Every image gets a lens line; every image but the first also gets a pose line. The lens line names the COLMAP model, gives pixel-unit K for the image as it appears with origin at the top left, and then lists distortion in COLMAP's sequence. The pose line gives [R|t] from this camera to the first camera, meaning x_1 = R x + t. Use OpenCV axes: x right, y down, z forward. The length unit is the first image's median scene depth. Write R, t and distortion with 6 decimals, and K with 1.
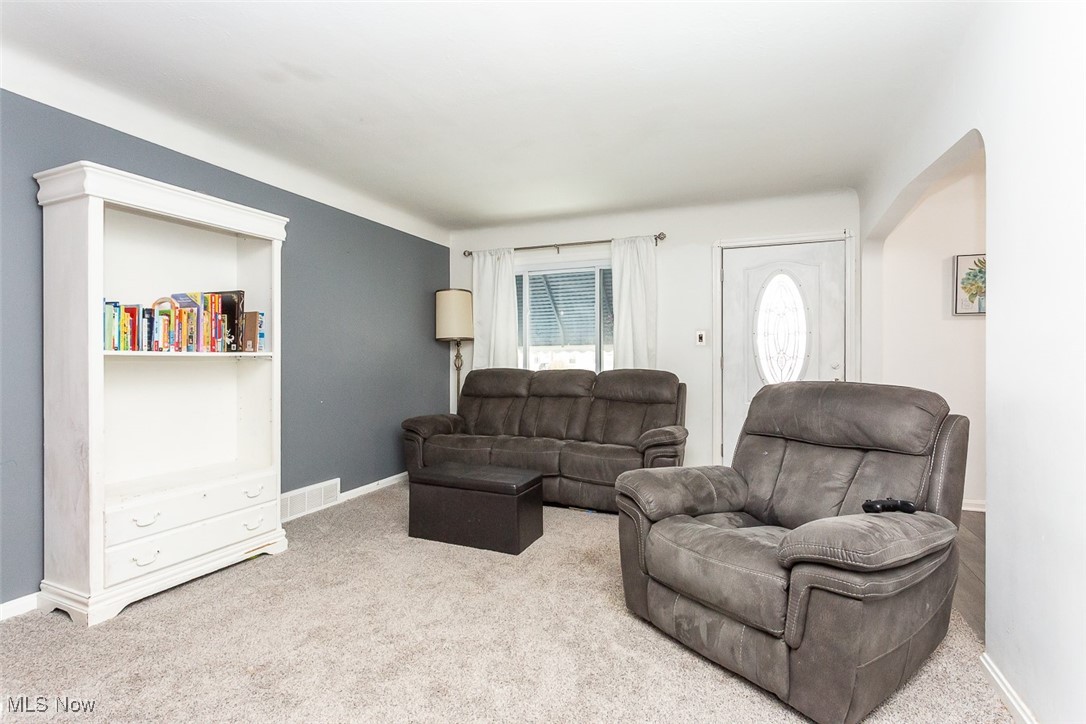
lens RADIAL K [[523.0, 0, 543.1], [0, 523.0, 357.0], [0, 0, 1]] dist [0.002049, 0.000757]
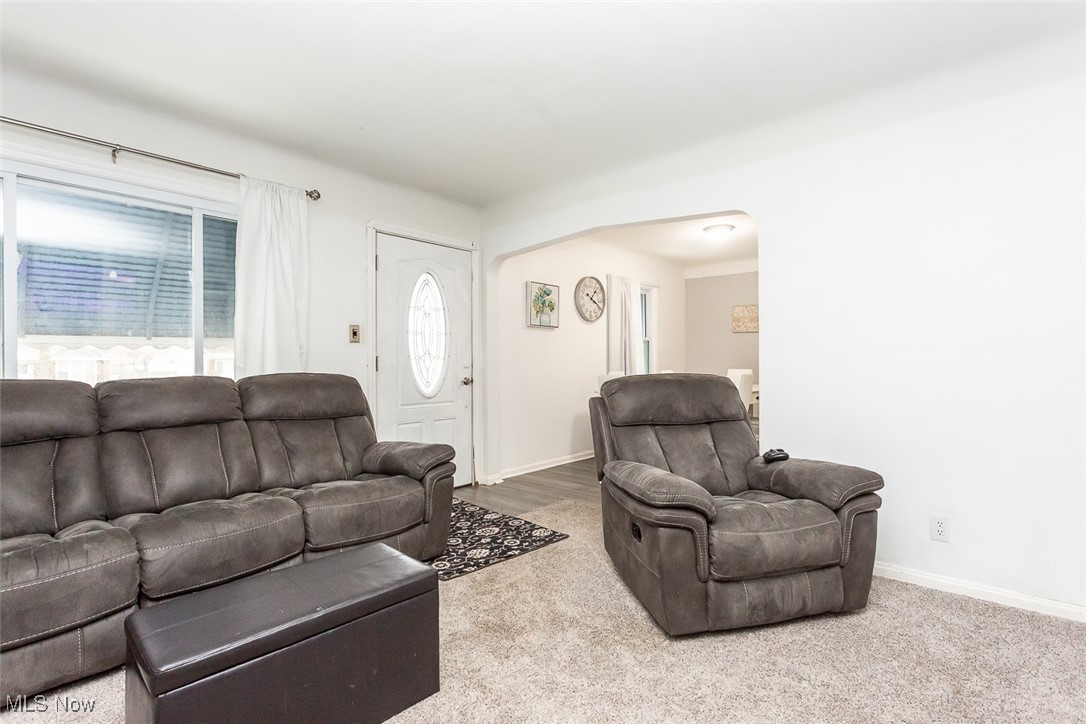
lens RADIAL K [[518.7, 0, 524.1], [0, 518.7, 363.8], [0, 0, 1]] dist [0.000933, 0.000394]
pose [[0.330459, -0.002923, 0.943816, -0.381655], [0.004780, 0.999988, 0.001423, 0.011131], [-0.943808, 0.004041, 0.330469, 0.486012]]
